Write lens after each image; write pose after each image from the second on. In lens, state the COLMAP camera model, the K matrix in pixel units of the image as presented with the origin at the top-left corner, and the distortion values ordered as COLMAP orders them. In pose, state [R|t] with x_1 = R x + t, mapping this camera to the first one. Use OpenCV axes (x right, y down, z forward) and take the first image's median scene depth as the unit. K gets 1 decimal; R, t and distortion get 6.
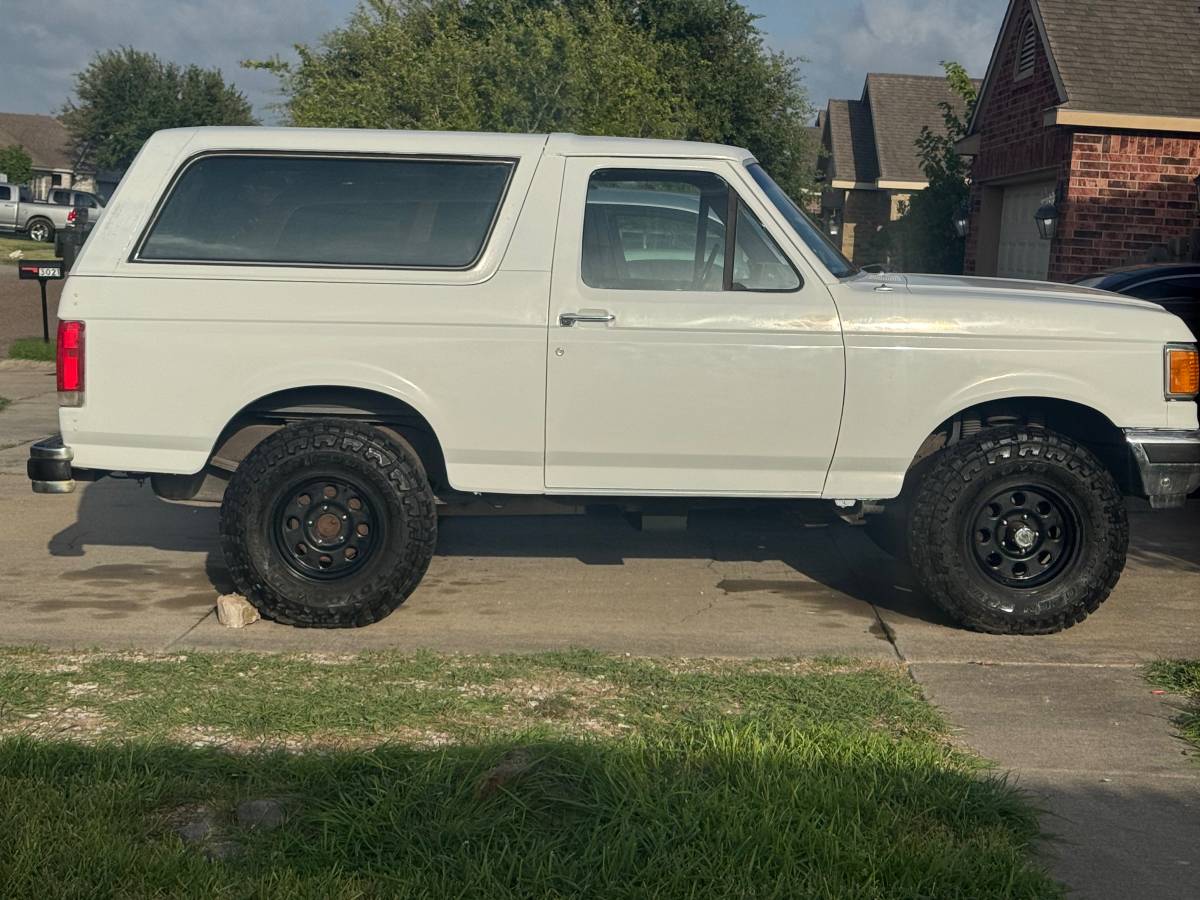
lens RADIAL K [[2163.3, 0, 605.2], [0, 2163.3, 458.5], [0, 0, 1]] dist [0.152739, 0.000000]
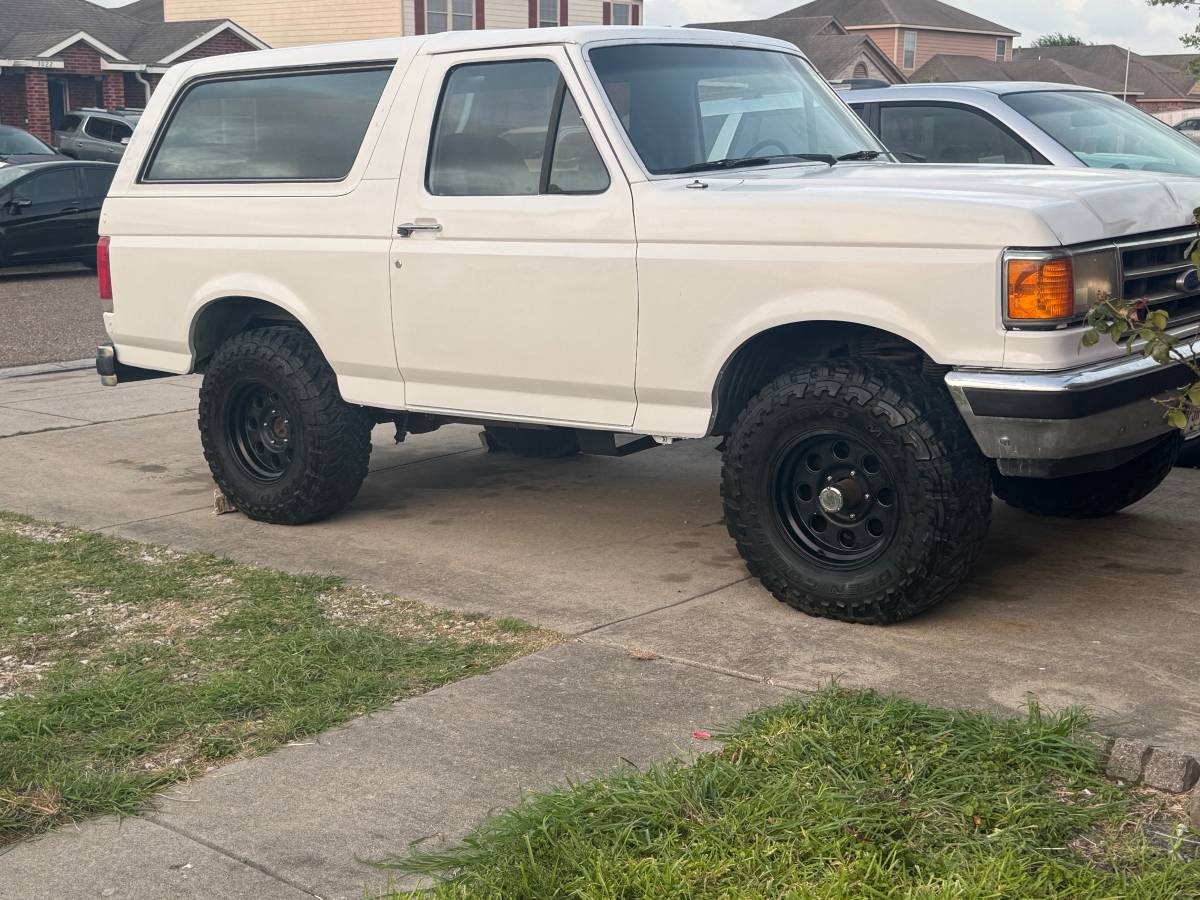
lens RADIAL K [[1549.4, 0, 603.6], [0, 1549.4, 452.7], [0, 0, 1]] dist [0.132817, 0.000000]
pose [[0.770838, 0.073448, -0.632783, 0.484170], [-0.022930, 0.995886, 0.087661, -0.028164], [0.636618, -0.053063, 0.769351, 0.515327]]
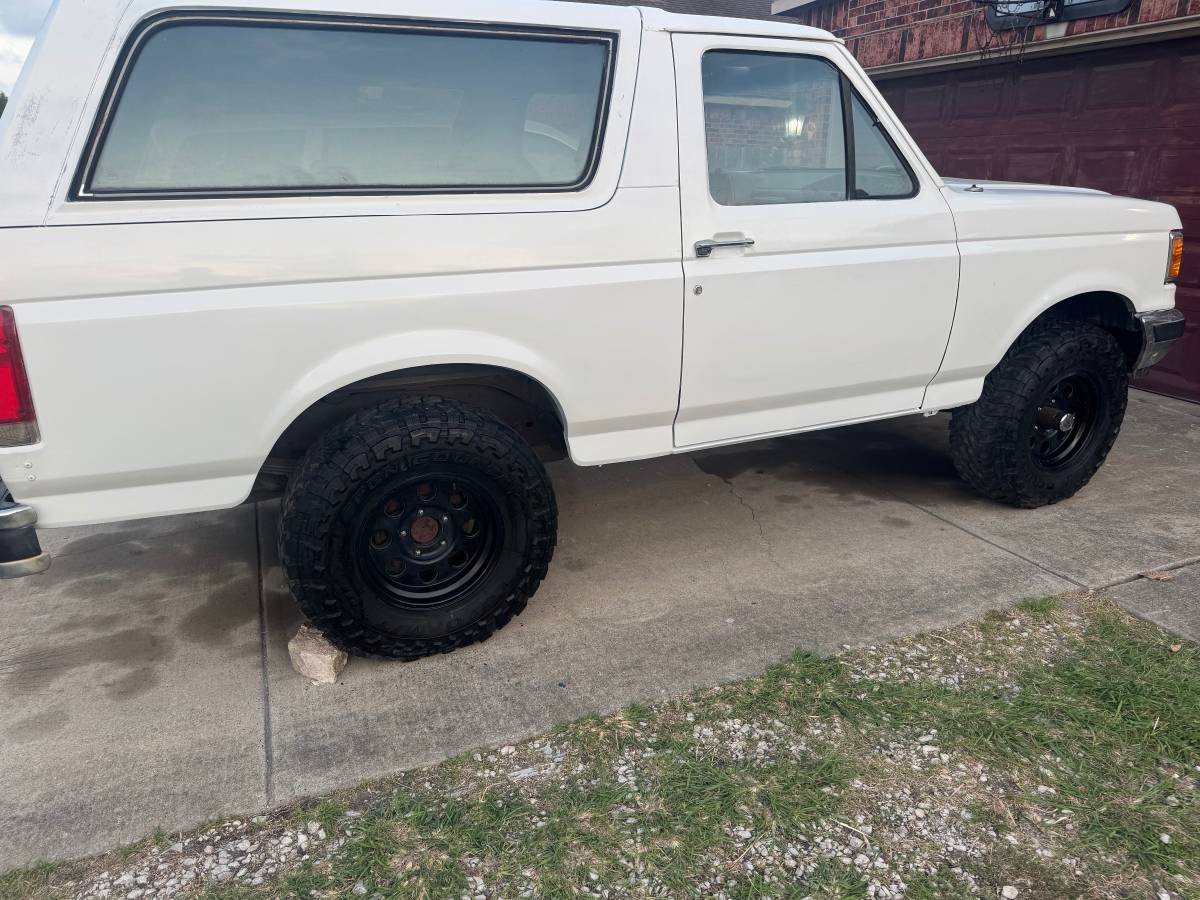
lens RADIAL K [[836.9, 0, 599.7], [0, 836.9, 446.8], [0, 0, 1]] dist [0.041962, -0.042149]
pose [[0.918608, -0.155363, 0.363347, -0.176738], [0.073620, 0.970658, 0.228918, -0.065660], [-0.388251, -0.183537, 0.903092, 0.707176]]
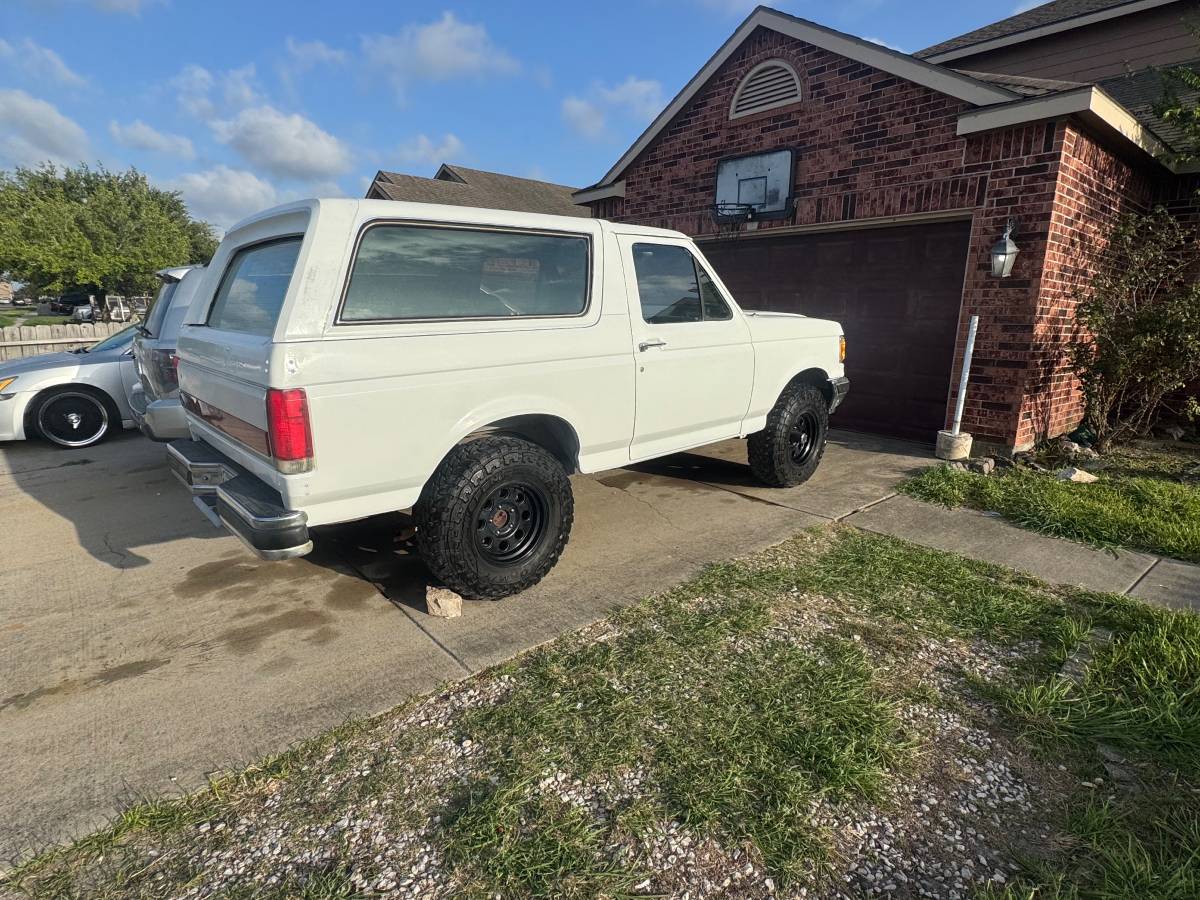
lens RADIAL K [[637.8, 0, 603.8], [0, 637.8, 448.6], [0, 0, 1]] dist [0.001456, -0.001154]
pose [[0.753690, -0.180489, 0.631961, -0.319720], [0.092345, 0.981096, 0.170069, -0.071617], [-0.650710, -0.069821, 0.756109, 0.674639]]
